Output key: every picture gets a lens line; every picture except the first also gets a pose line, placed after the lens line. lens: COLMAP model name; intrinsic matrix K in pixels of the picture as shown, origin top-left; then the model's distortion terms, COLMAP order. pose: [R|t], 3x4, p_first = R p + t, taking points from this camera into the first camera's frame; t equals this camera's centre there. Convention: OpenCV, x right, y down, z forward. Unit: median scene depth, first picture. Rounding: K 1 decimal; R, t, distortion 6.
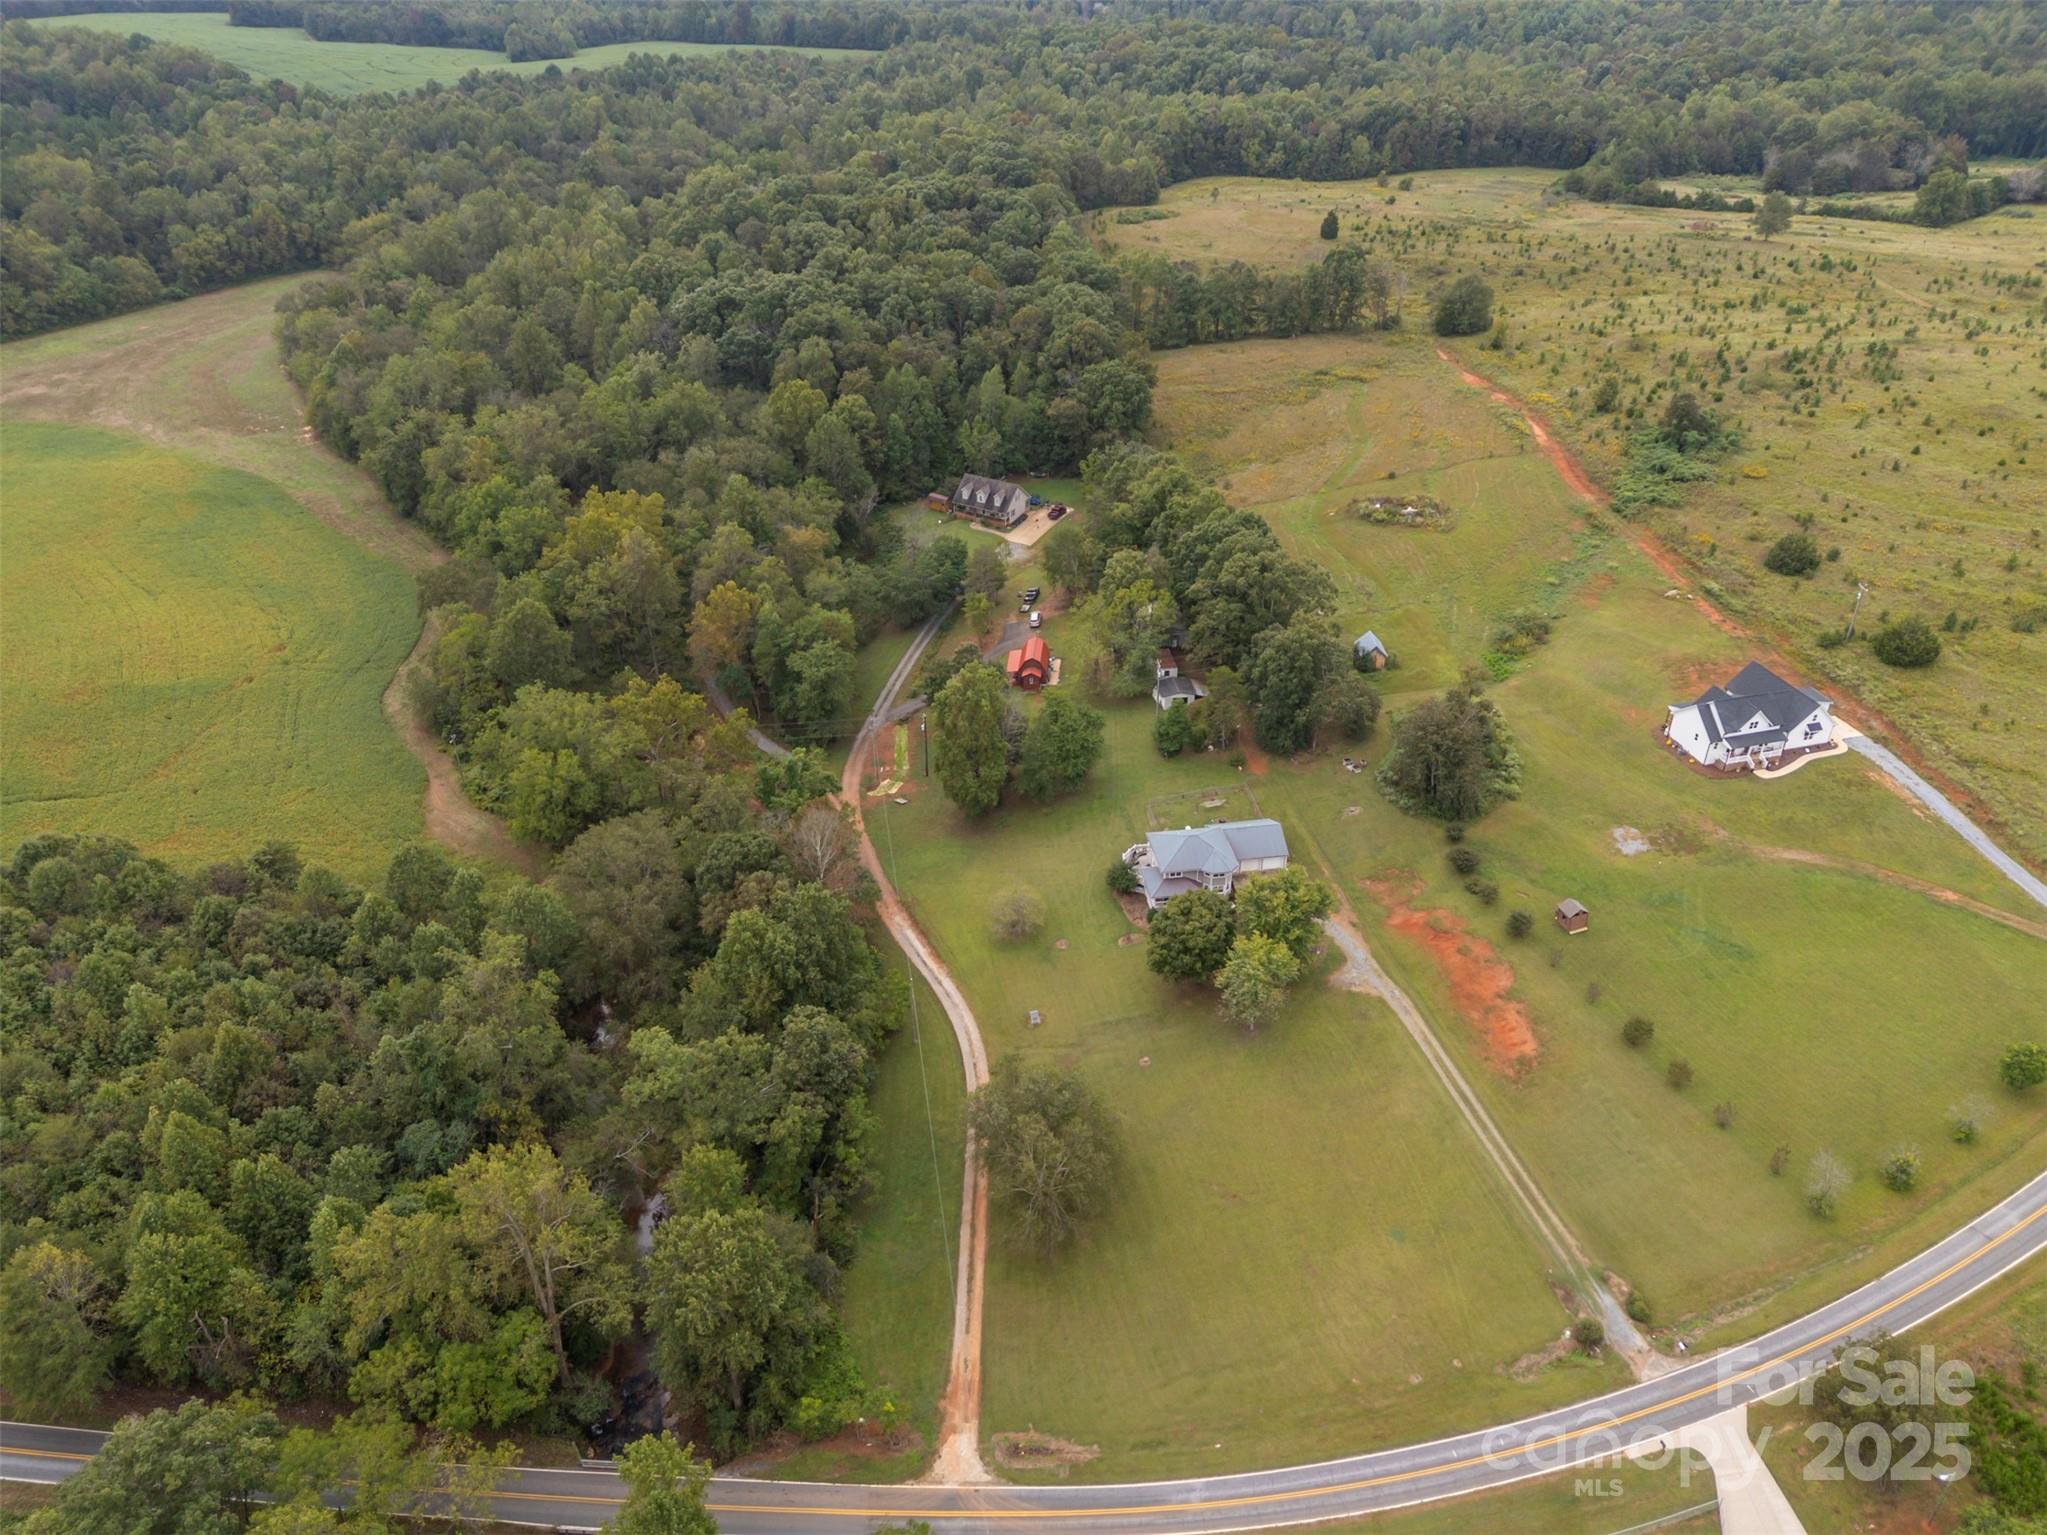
lens RADIAL K [[1467.2, 0, 1015.5], [0, 1467.2, 763.5], [0, 0, 1]] dist [0.088266, -0.090970]
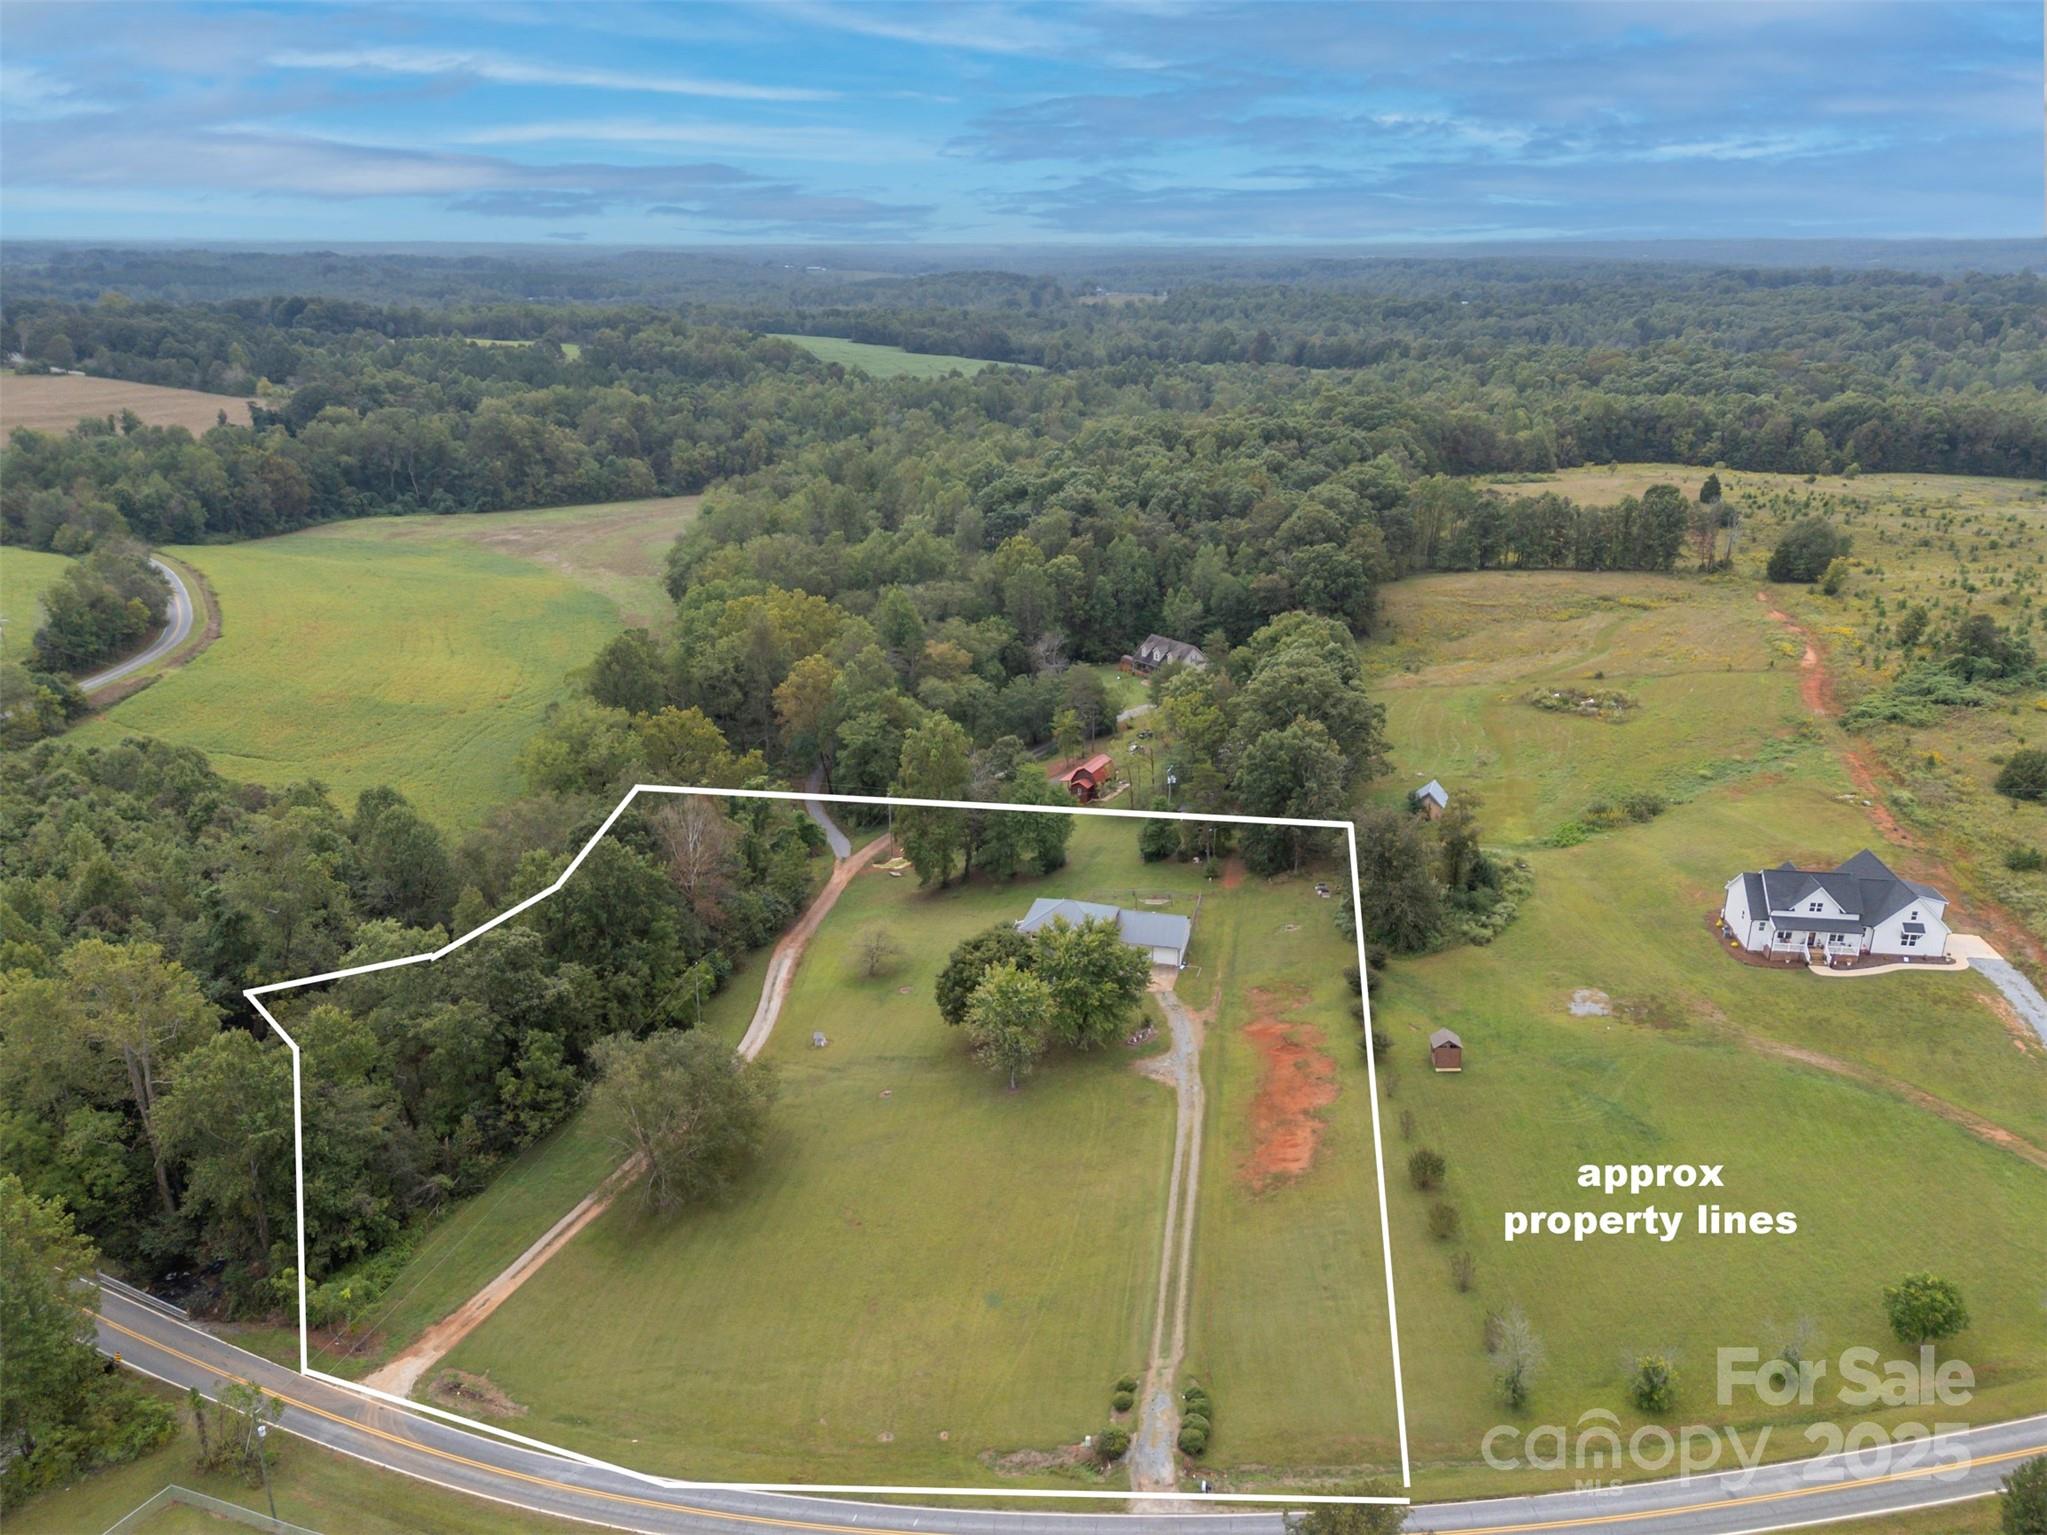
lens RADIAL K [[1467.2, 0, 1015.5], [0, 1467.2, 763.5], [0, 0, 1]] dist [0.088266, -0.090970]
pose [[0.924807, 0.132565, -0.356592, 0.279622], [-0.207555, 0.961351, -0.180900, 0.096200], [0.318829, 0.241310, 0.916579, 0.100598]]
